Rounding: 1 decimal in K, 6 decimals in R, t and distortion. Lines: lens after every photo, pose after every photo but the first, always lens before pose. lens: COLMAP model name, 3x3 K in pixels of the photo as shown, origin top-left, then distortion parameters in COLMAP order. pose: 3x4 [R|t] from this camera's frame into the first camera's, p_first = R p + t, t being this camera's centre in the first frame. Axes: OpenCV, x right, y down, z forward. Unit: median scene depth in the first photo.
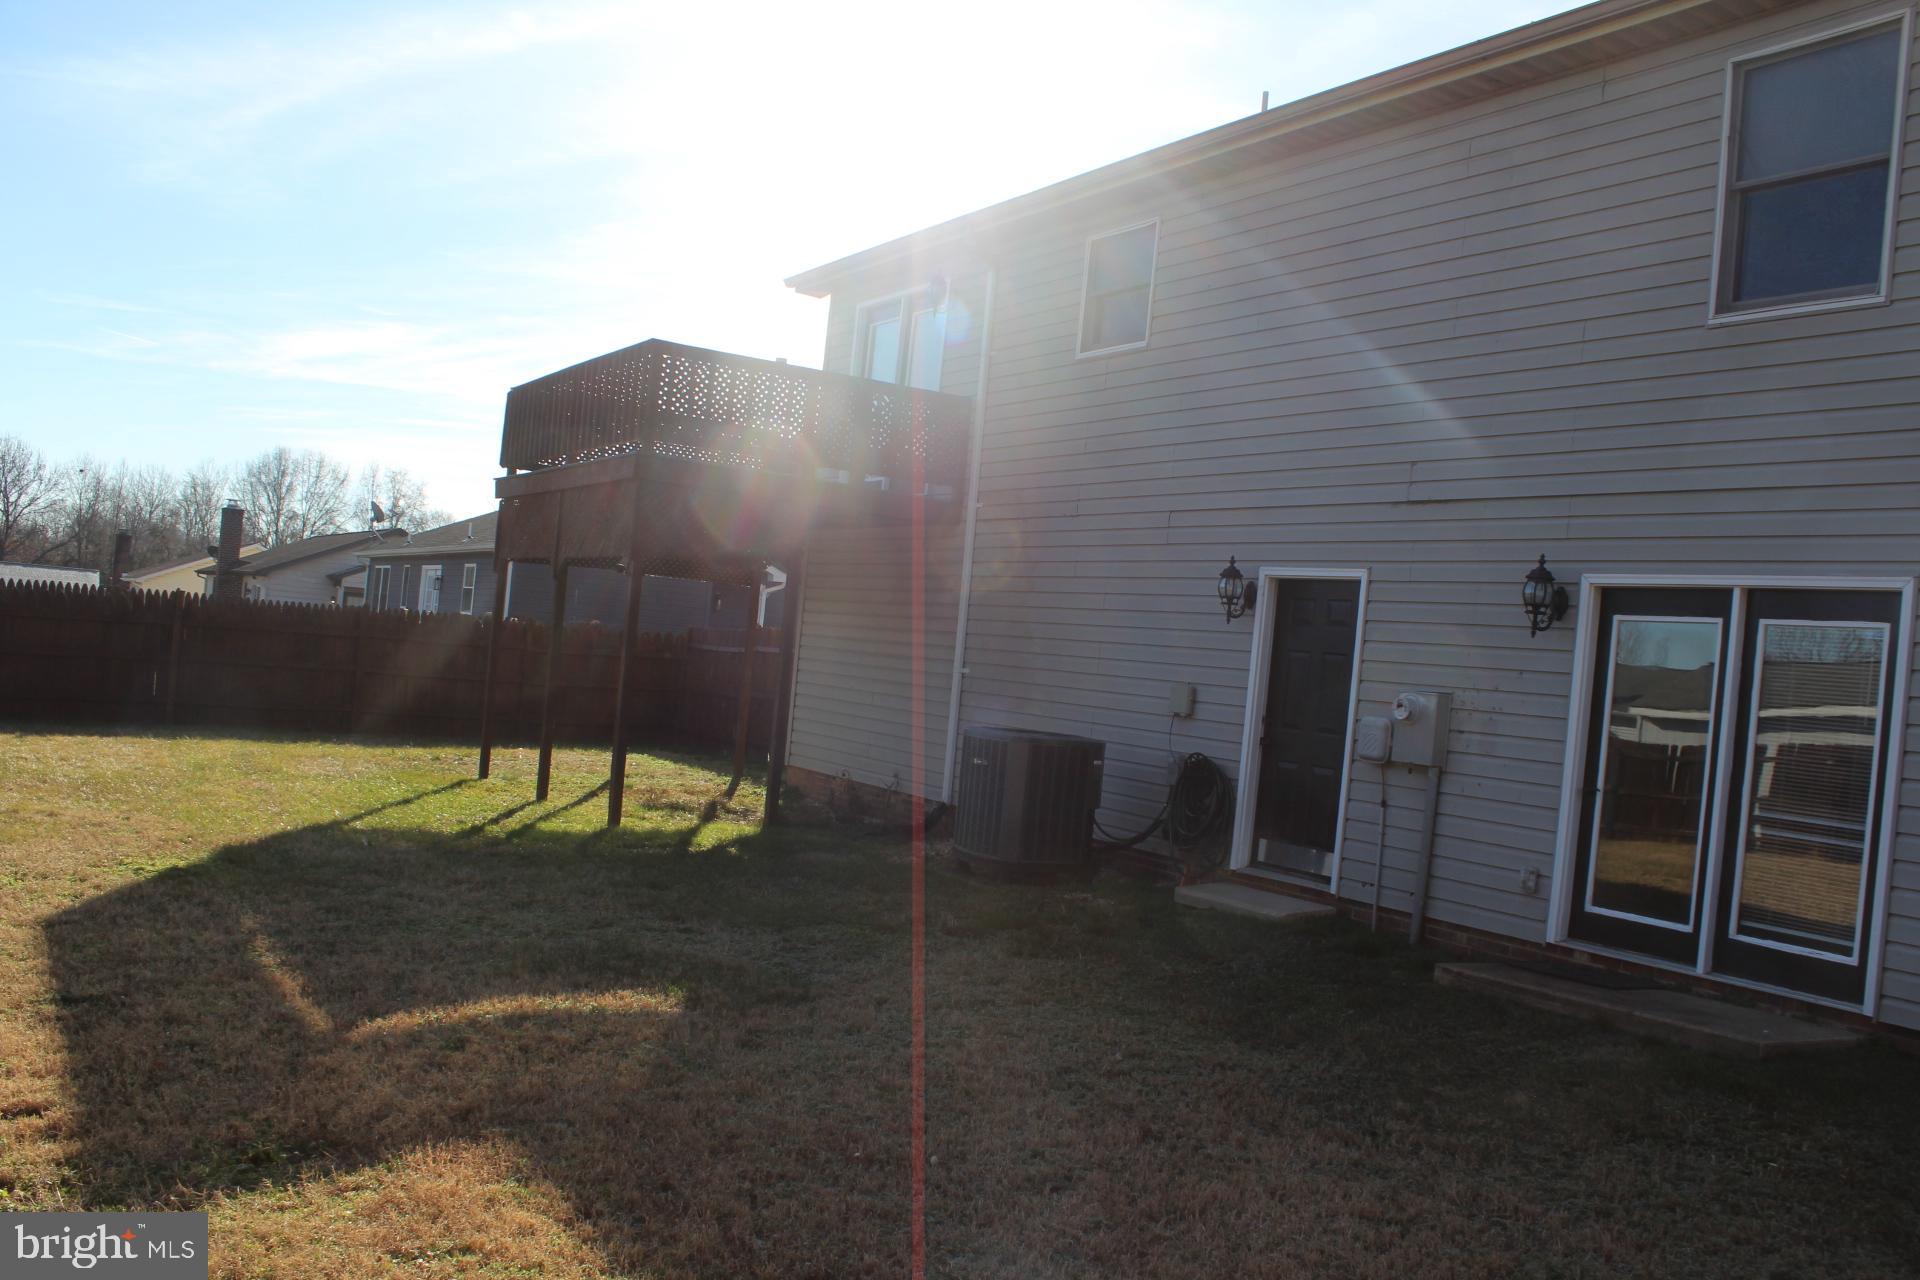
lens RADIAL K [[1602.8, 0, 970.6], [0, 1602.8, 660.7], [0, 0, 1]] dist [-0.171732, 0.146770]
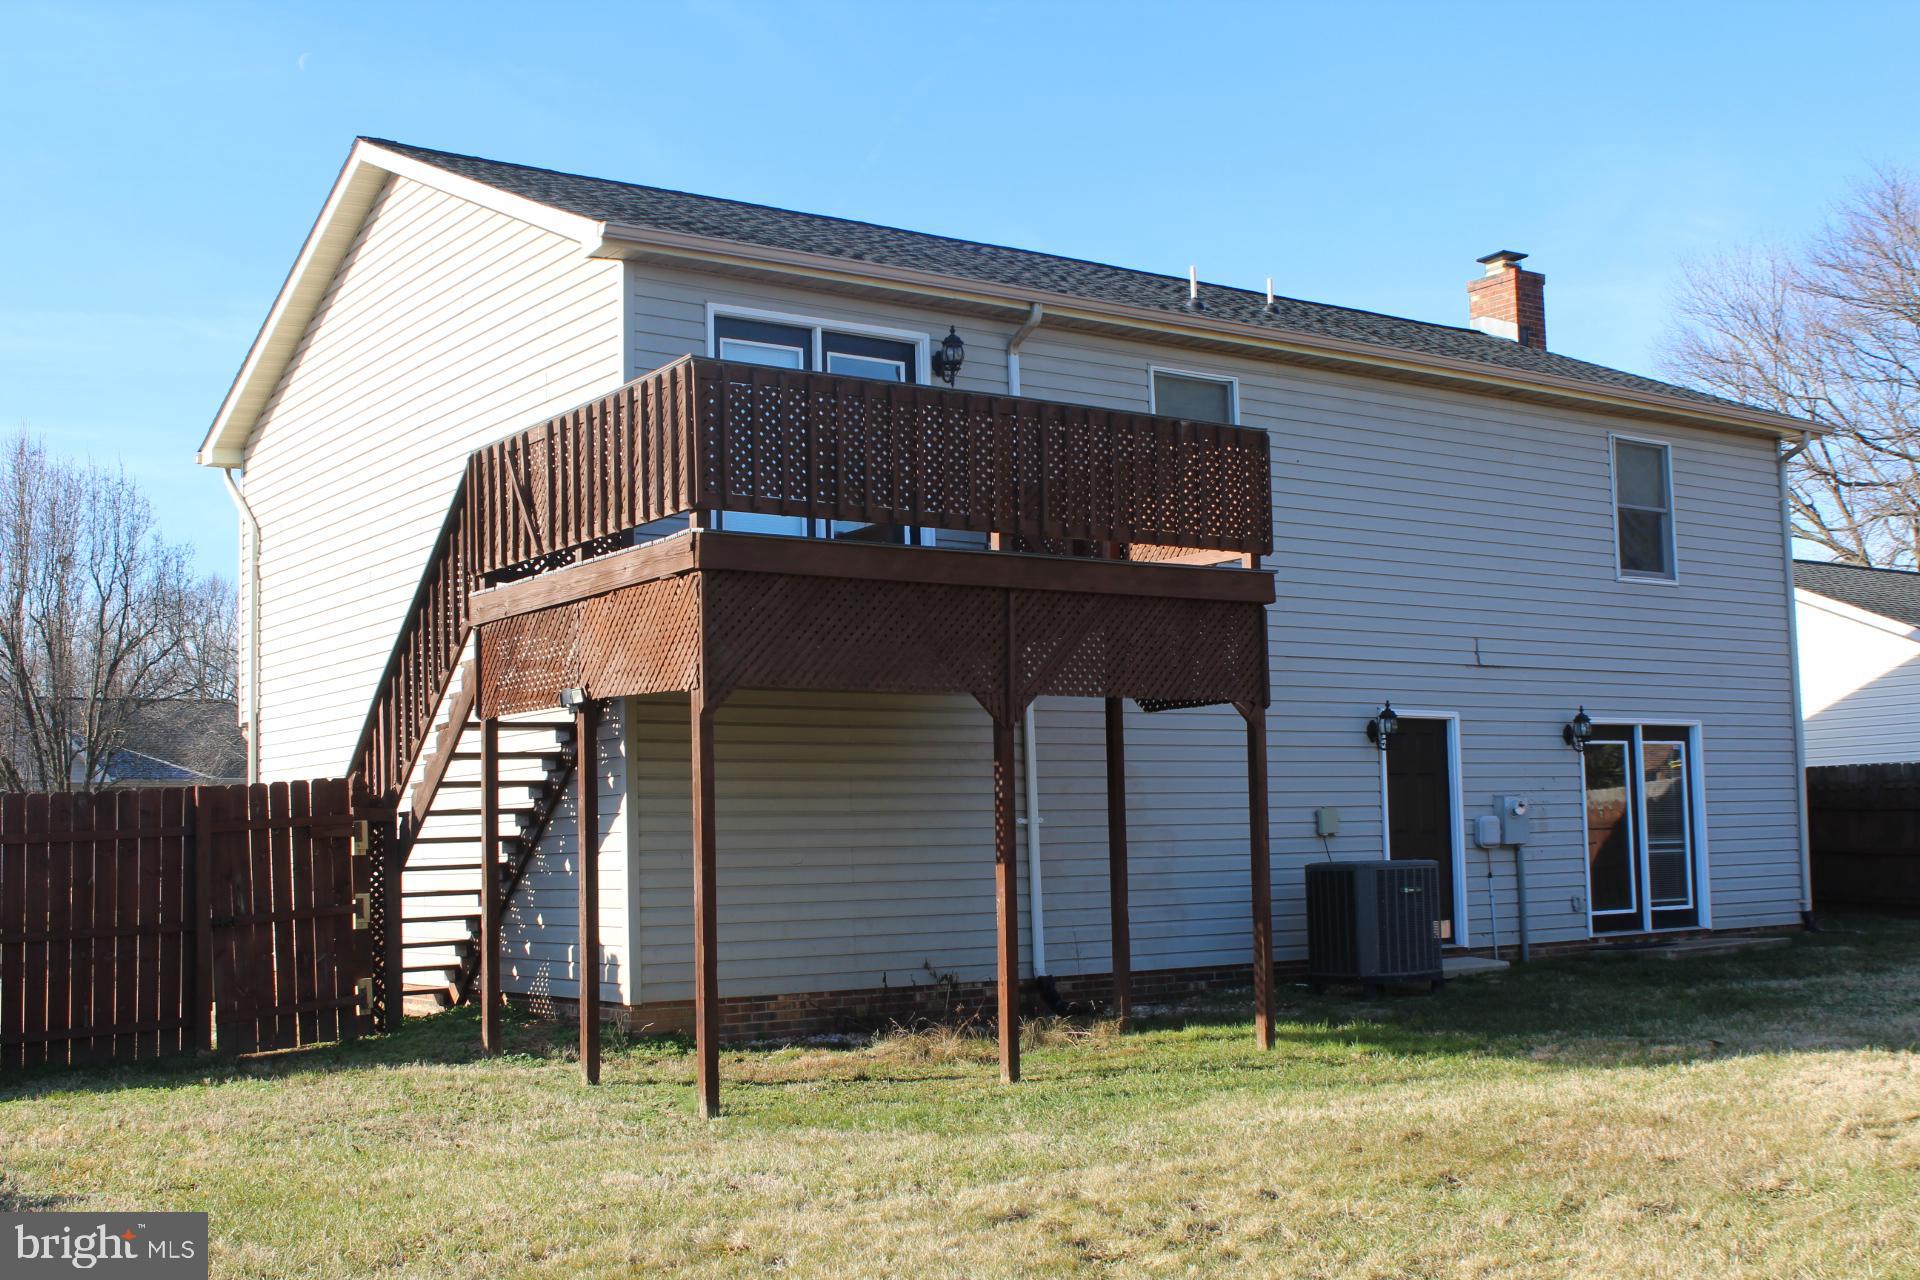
lens RADIAL K [[2201.8, 0, 960.0], [0, 2201.8, 640.0], [0, 0, 1]] dist [-0.117088, 0.015409]
pose [[-0.047573, 0.004207, 0.998859, -1.756928], [0.017810, 0.999836, -0.003363, -0.129847], [-0.998709, 0.017630, -0.047640, 1.623766]]
